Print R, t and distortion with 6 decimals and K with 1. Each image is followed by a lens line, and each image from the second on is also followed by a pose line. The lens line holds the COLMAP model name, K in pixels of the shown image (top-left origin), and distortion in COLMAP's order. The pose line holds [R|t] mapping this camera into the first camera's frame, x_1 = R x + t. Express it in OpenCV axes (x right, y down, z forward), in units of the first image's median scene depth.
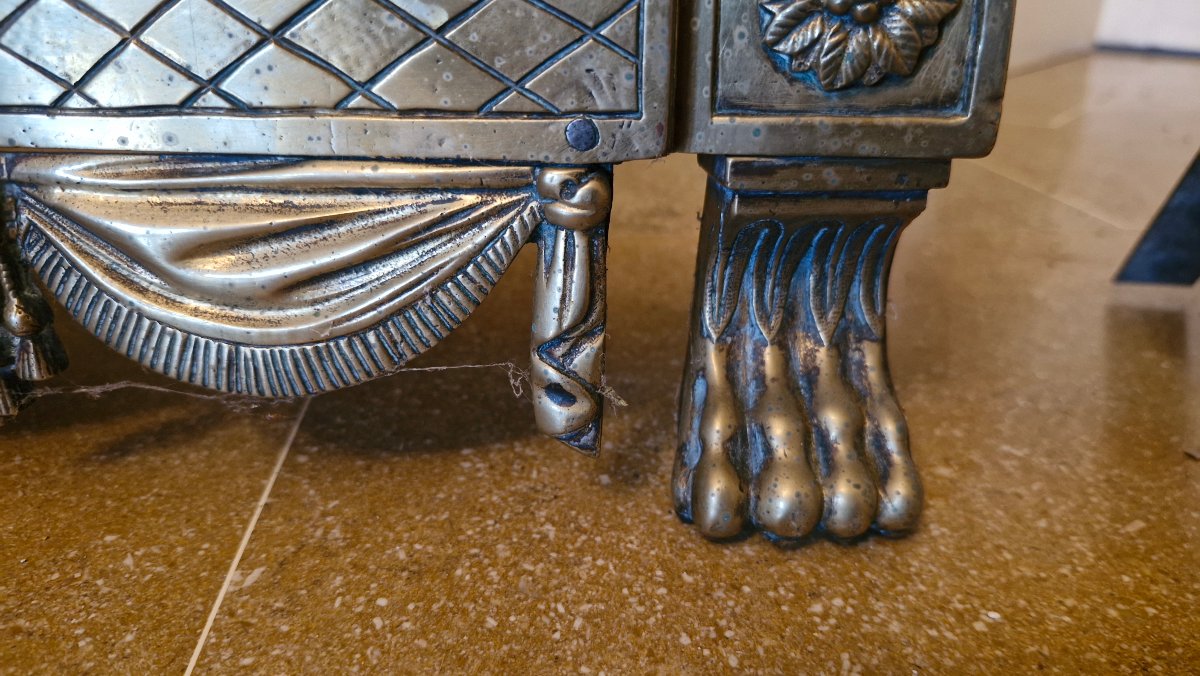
lens RADIAL K [[808.2, 0, 600.0], [0, 808.2, 338.0], [0, 0, 1]] dist [0.103546, -0.243686]
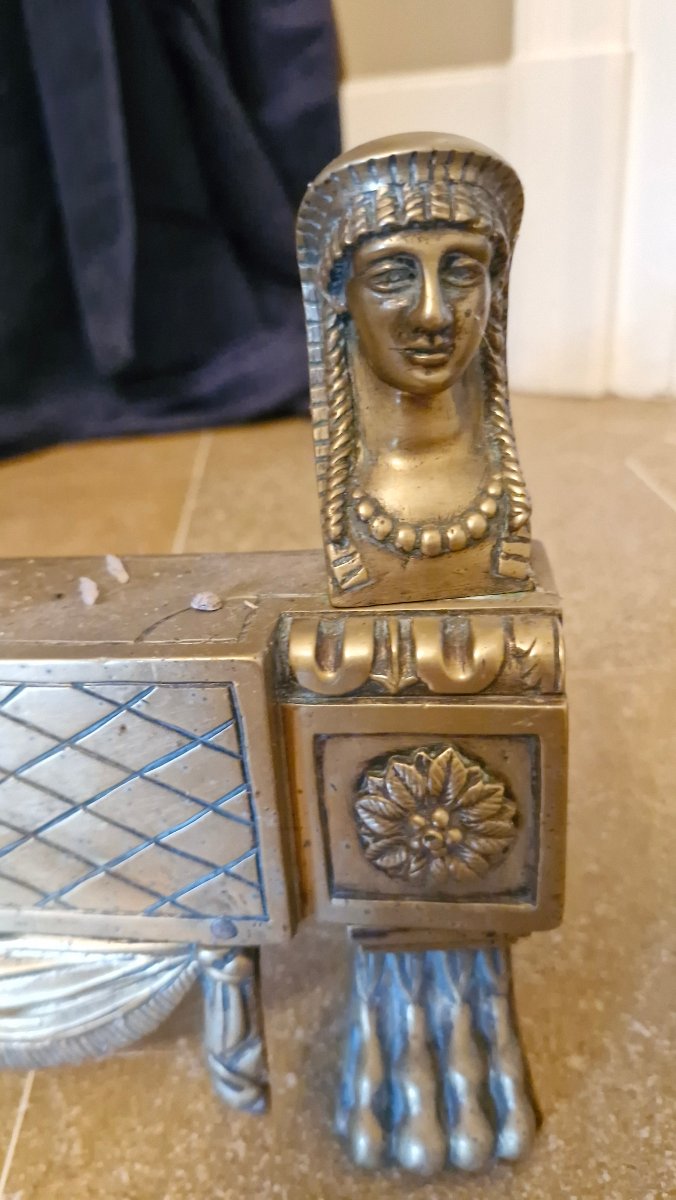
lens RADIAL K [[818.5, 0, 338.0], [0, 818.5, 600.0], [0, 0, 1]] dist [-0.048330, 0.001147]
pose [[0.996182, -0.046999, -0.073567, 0.232253], [0.051247, 0.997061, 0.056956, -0.709745], [0.070674, -0.060508, 0.995663, -0.175282]]
